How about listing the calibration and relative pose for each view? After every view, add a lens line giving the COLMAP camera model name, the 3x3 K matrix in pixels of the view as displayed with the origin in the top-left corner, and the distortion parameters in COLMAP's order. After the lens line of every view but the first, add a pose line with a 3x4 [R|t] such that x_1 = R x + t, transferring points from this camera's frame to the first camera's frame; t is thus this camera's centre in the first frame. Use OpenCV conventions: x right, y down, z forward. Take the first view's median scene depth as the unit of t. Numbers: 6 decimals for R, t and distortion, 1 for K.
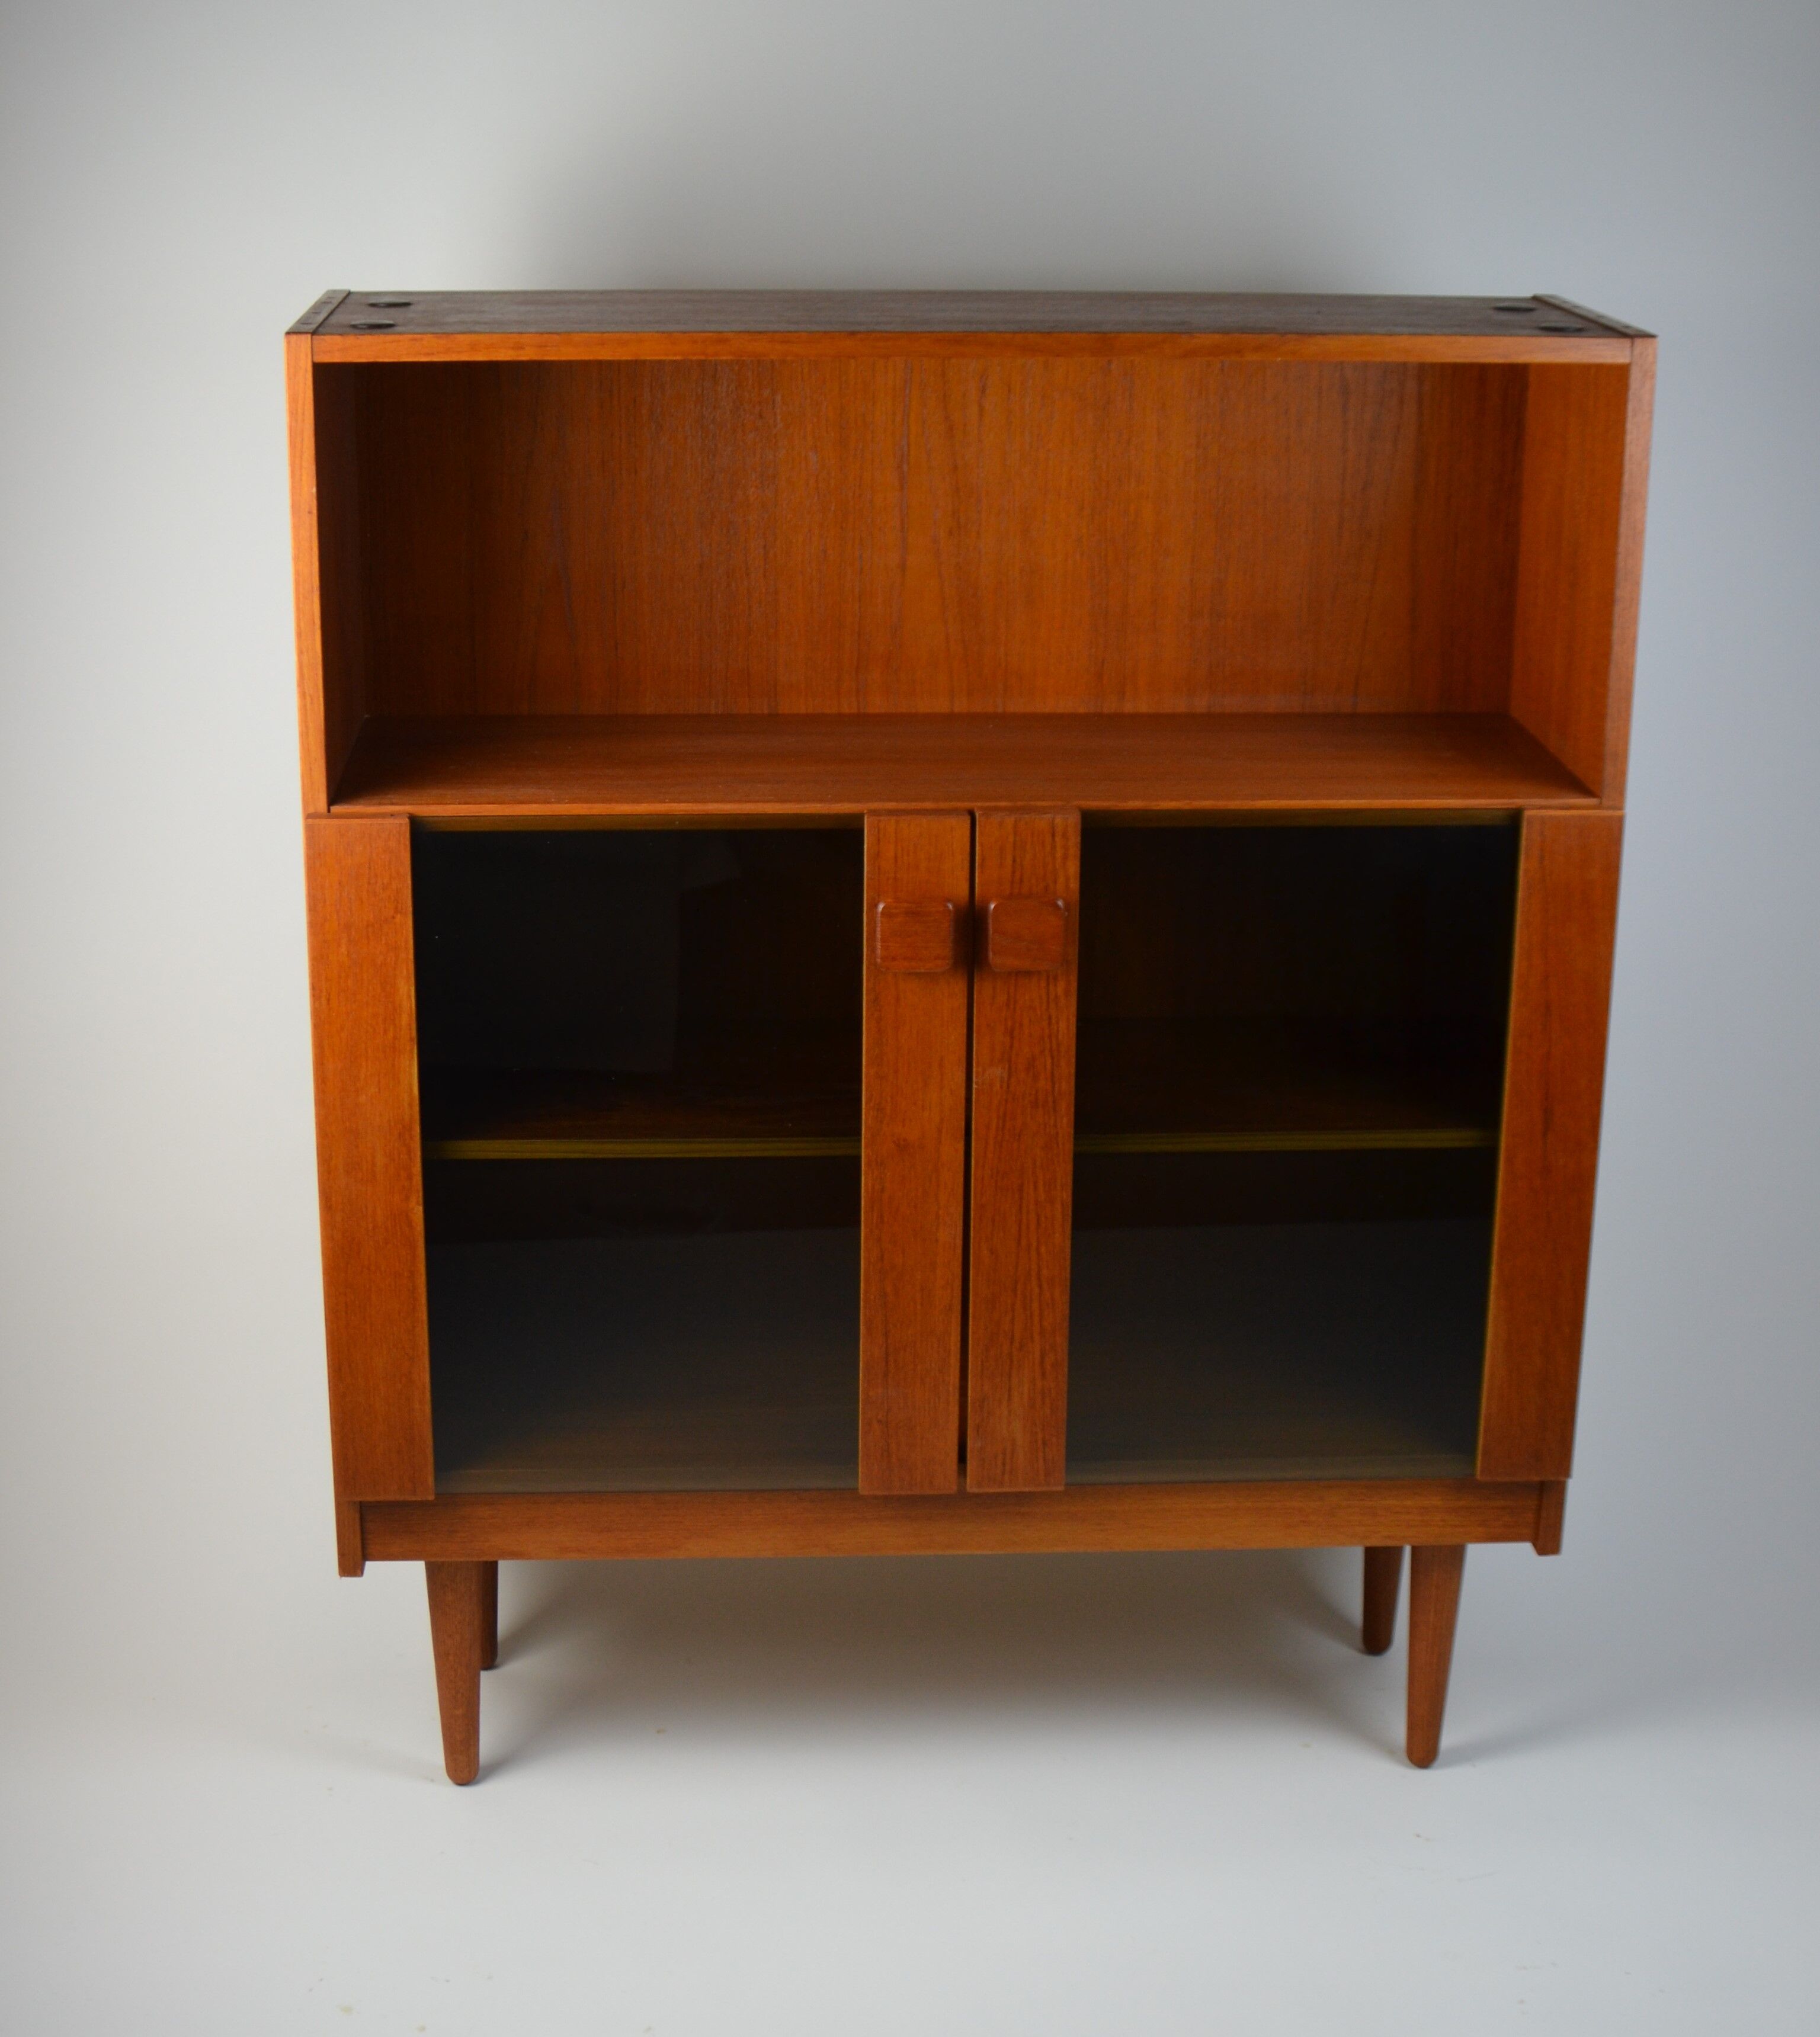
lens RADIAL K [[3379.0, 0, 910.0], [0, 3379.0, 1018.5], [0, 0, 1]] dist [-0.196076, 0.022361]
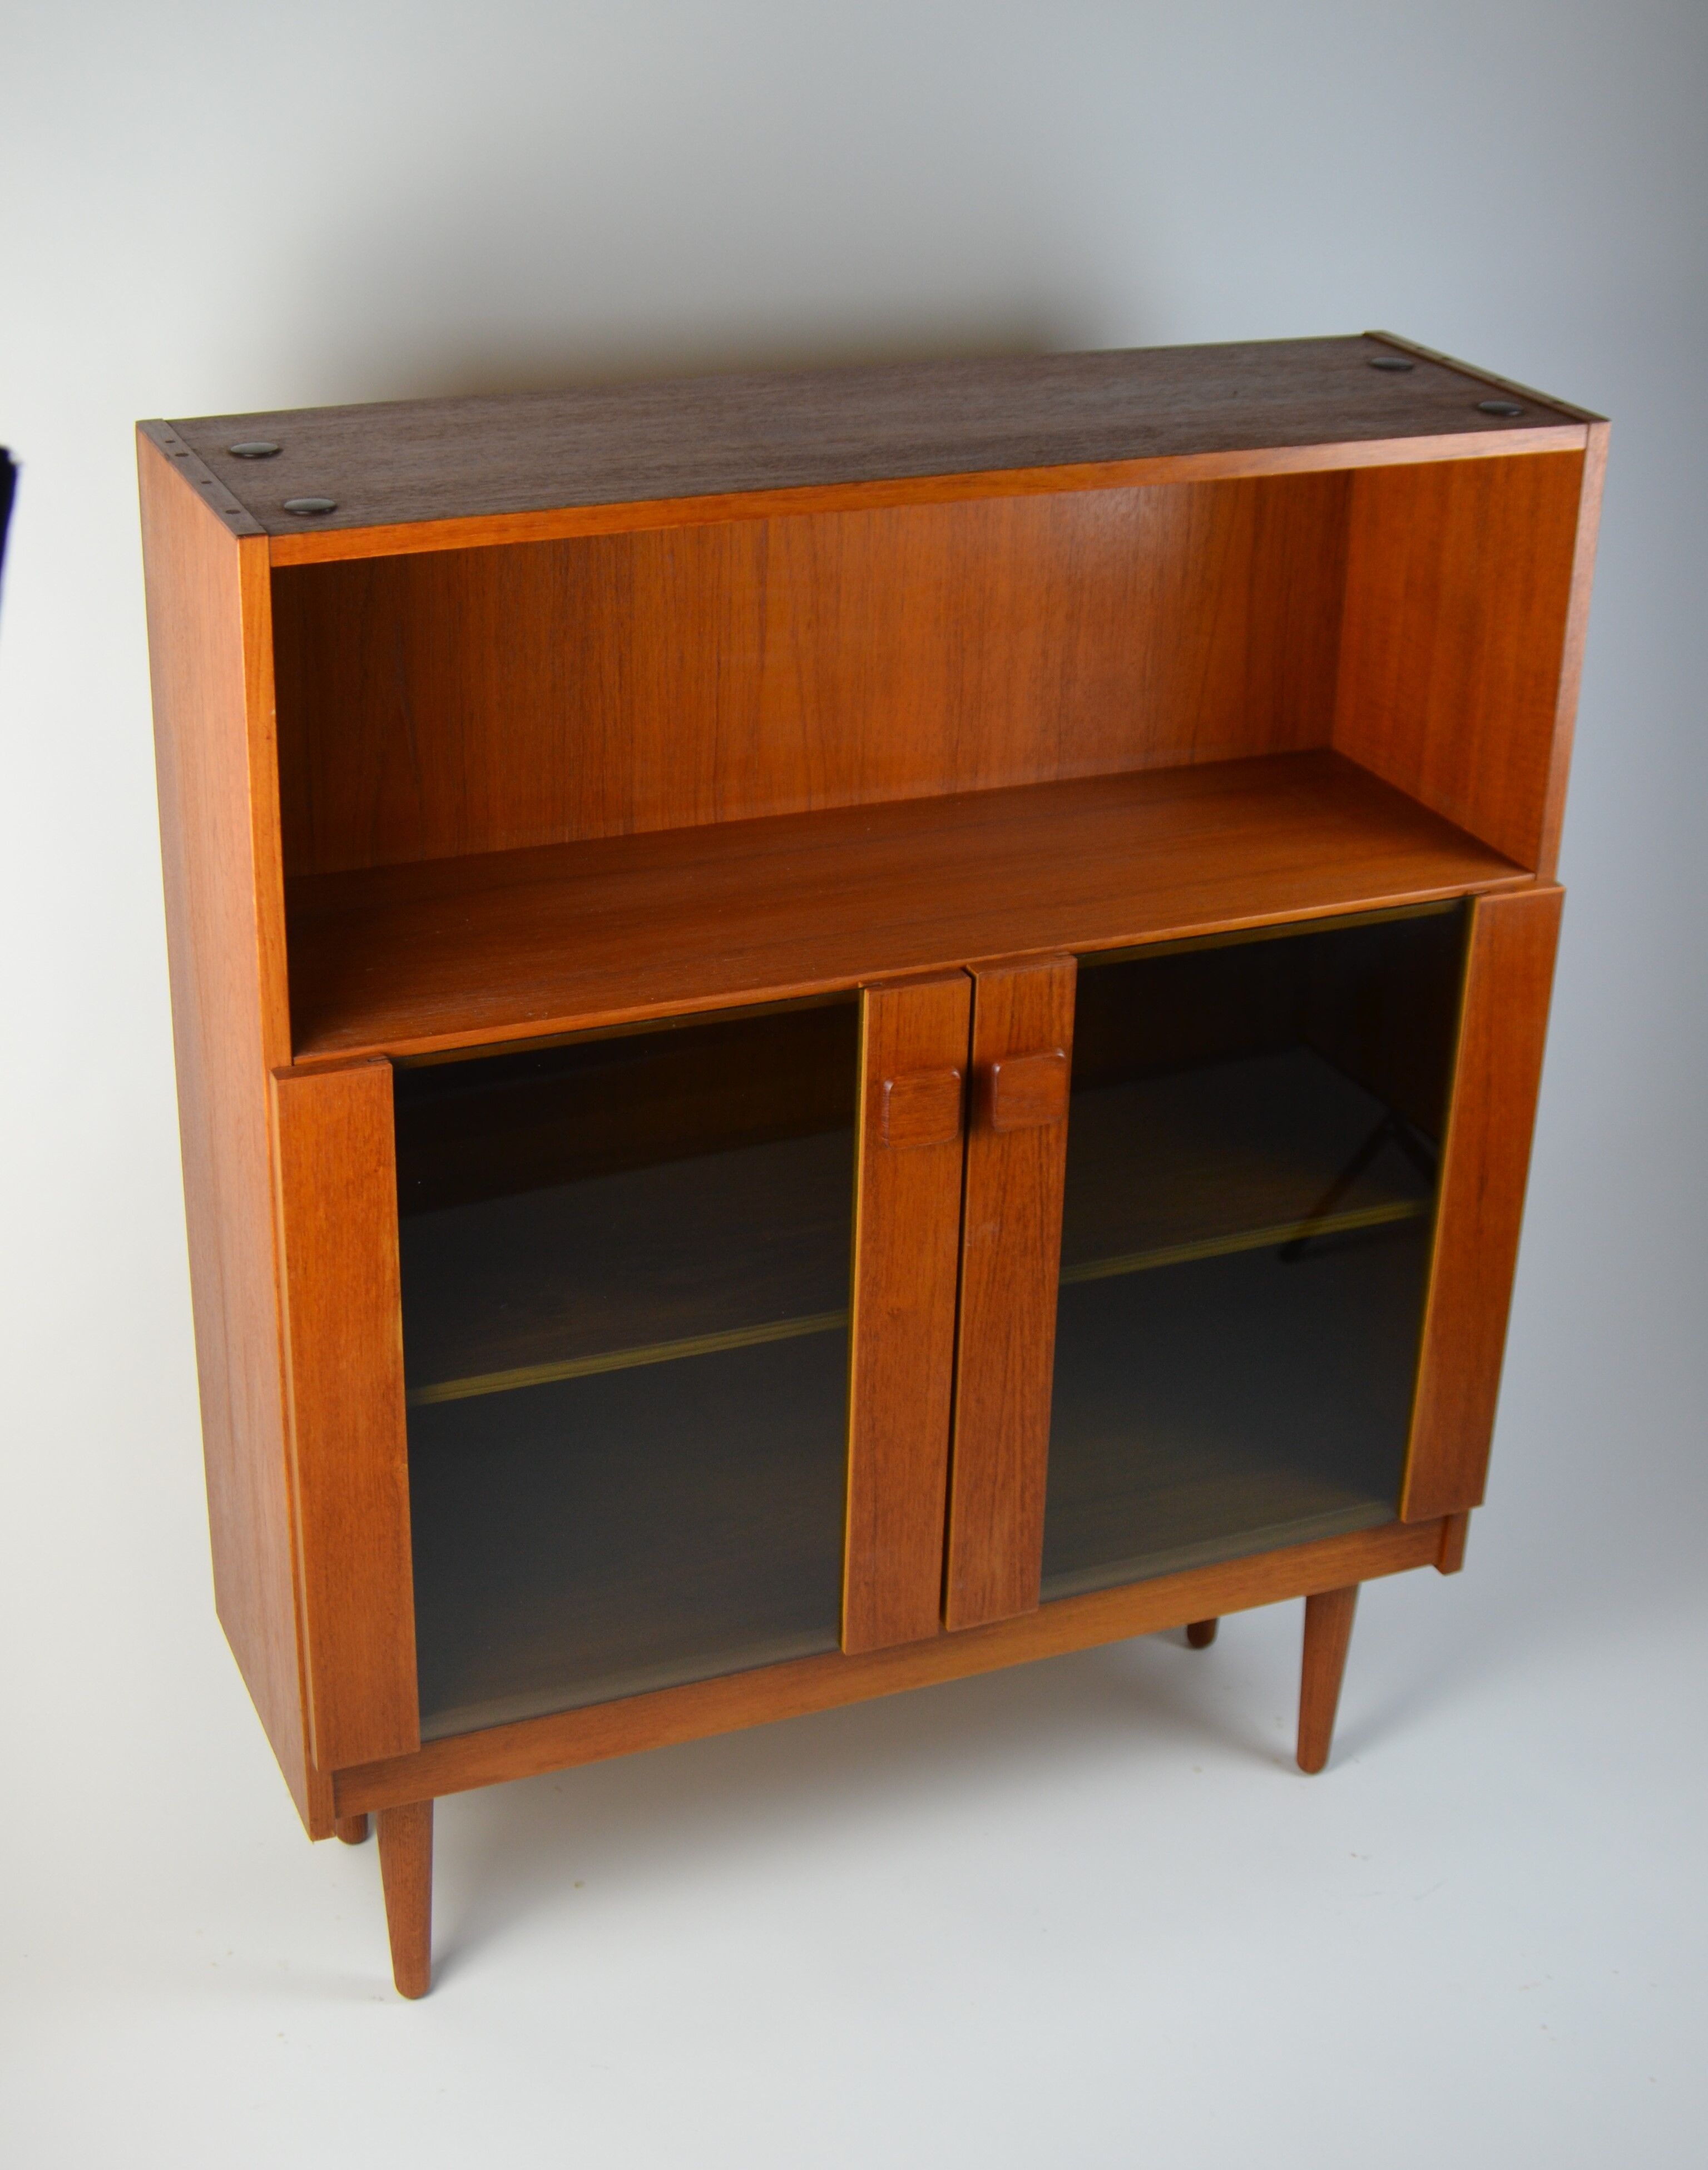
lens RADIAL K [[3172.9, 0, 852.0], [0, 3172.9, 997.3], [0, 0, 1]] dist [-0.198273, 0.058718]
pose [[0.941896, -0.123045, 0.312557, -0.281327], [0.085300, 0.987607, 0.131740, -0.168844], [-0.324893, -0.097425, 0.940719, 0.178828]]
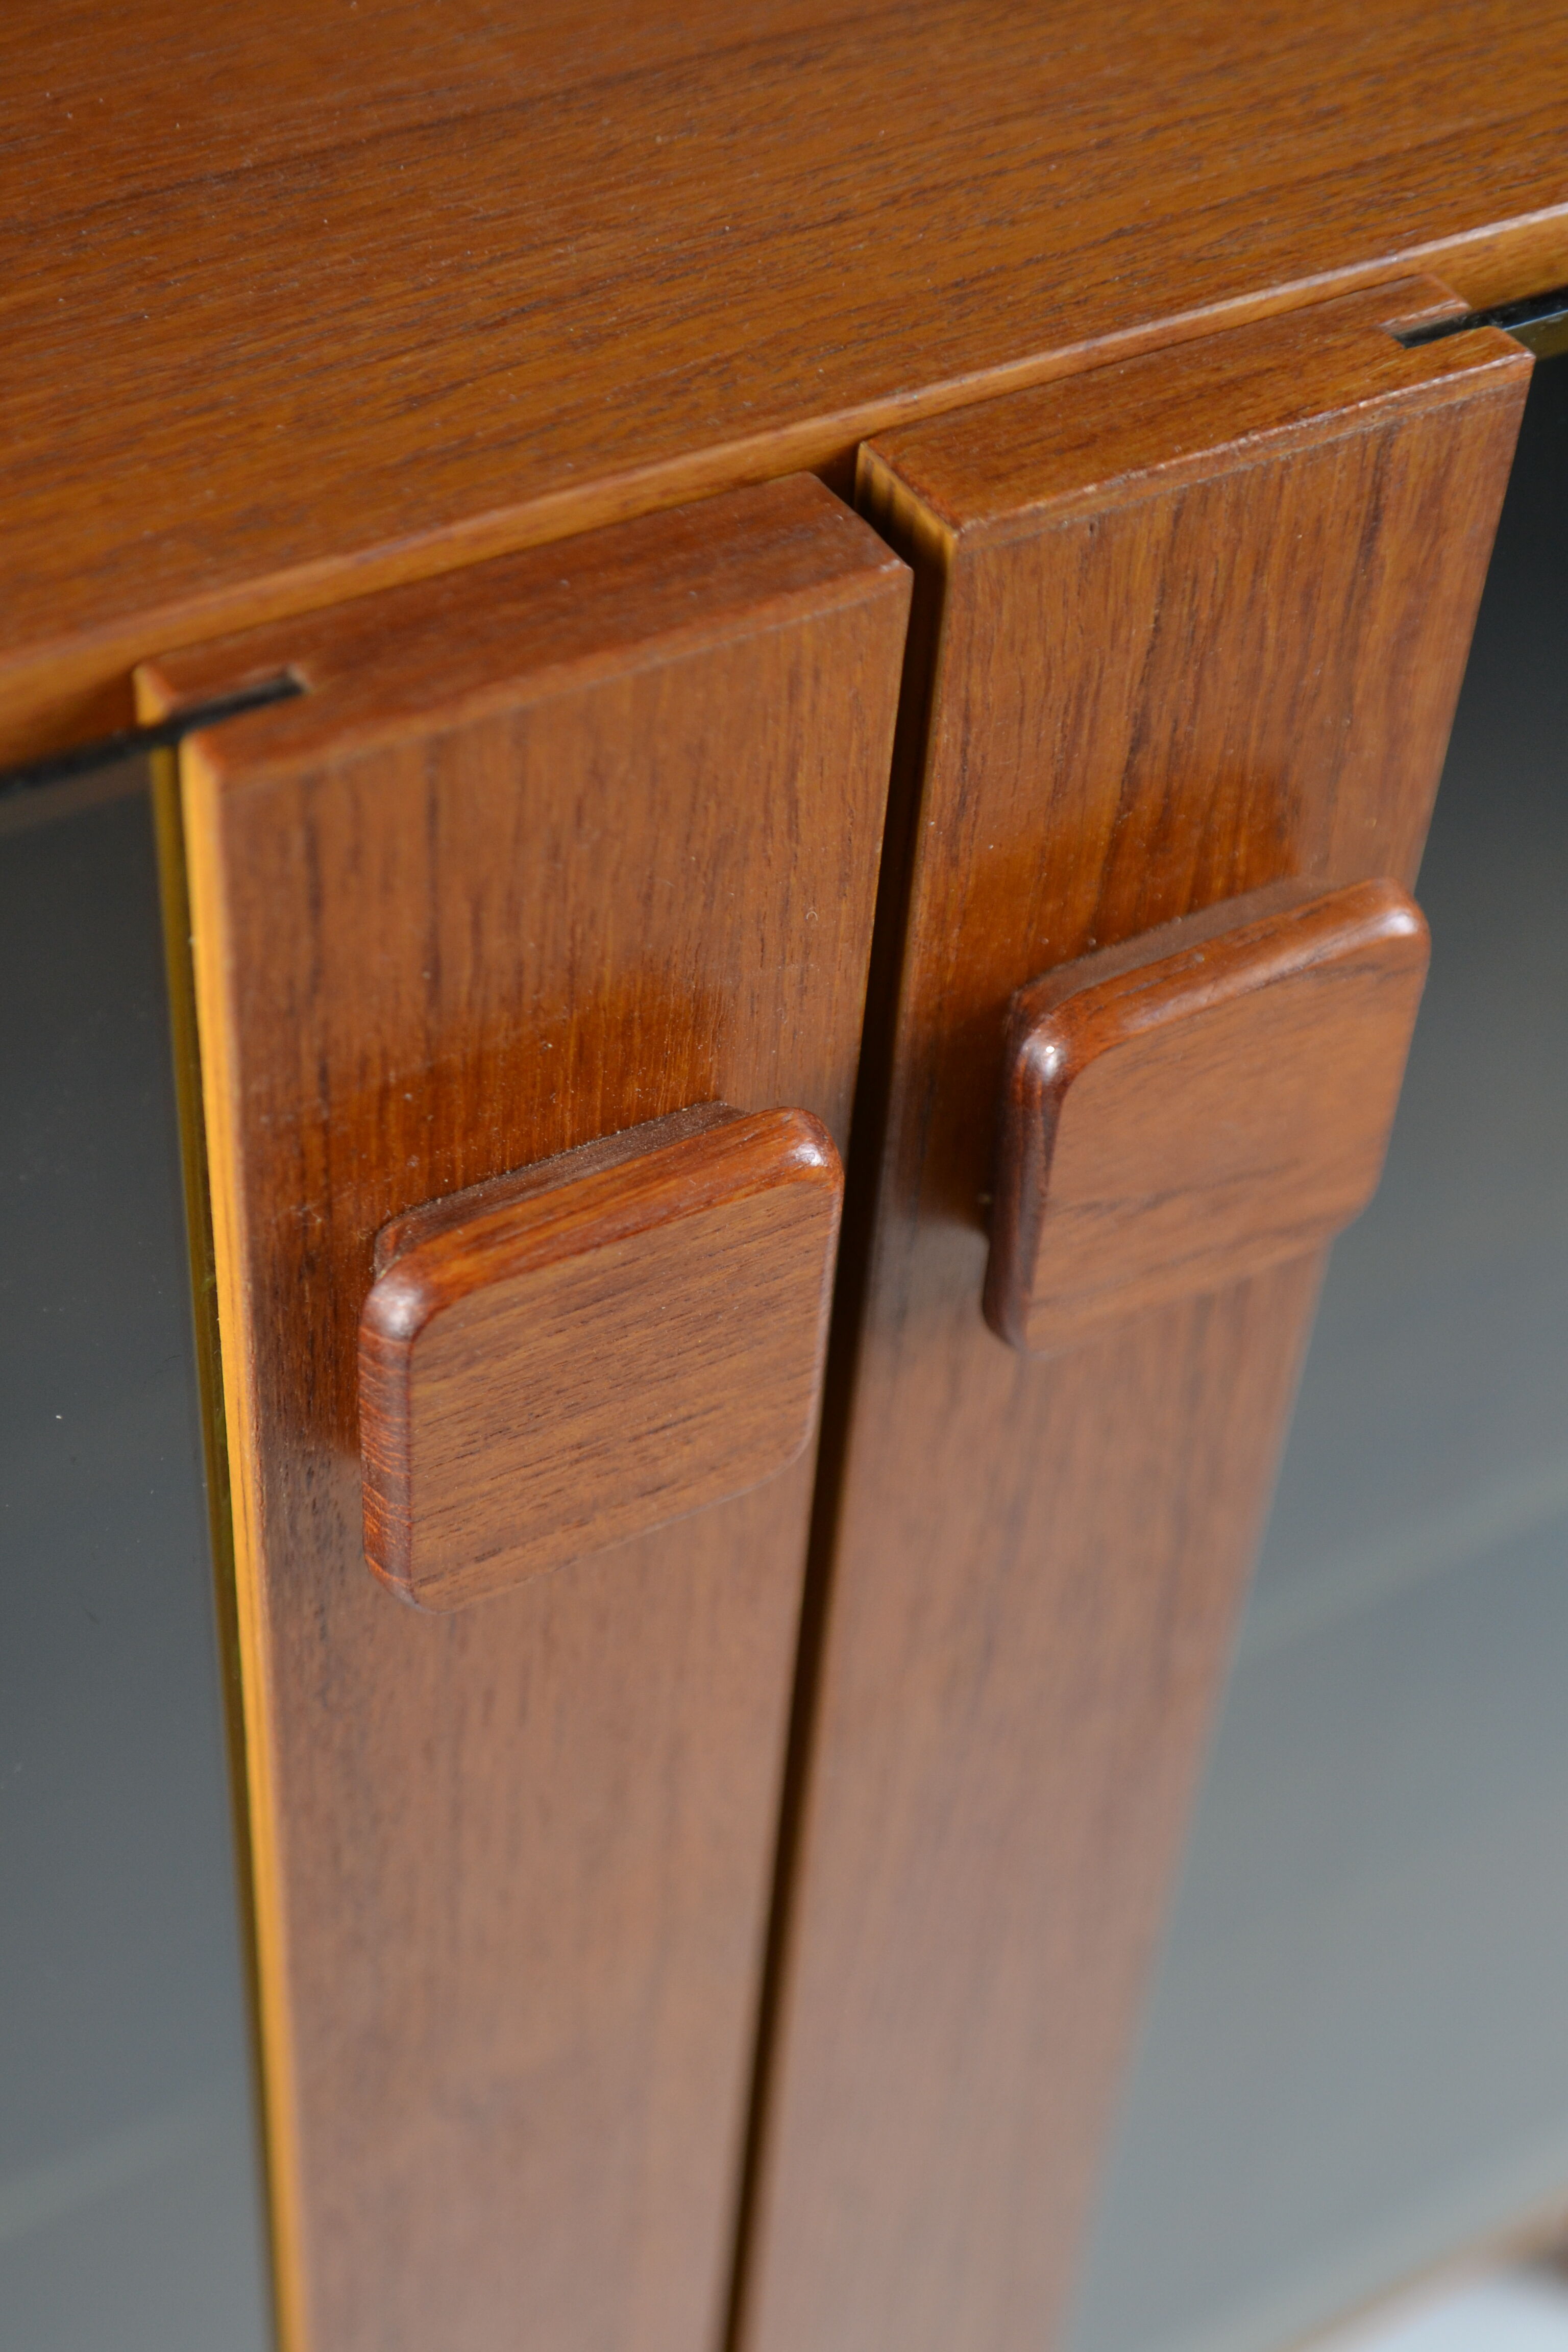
lens RADIAL K [[3637.2, 0, 709.5], [0, 3637.2, 1123.2], [0, 0, 1]] dist [-0.034070, -0.021737]
pose [[0.892036, -0.291582, 0.345328, -0.045896], [0.098782, 0.871369, 0.480581, -0.109037], [-0.441037, -0.394583, 0.806096, 0.853572]]
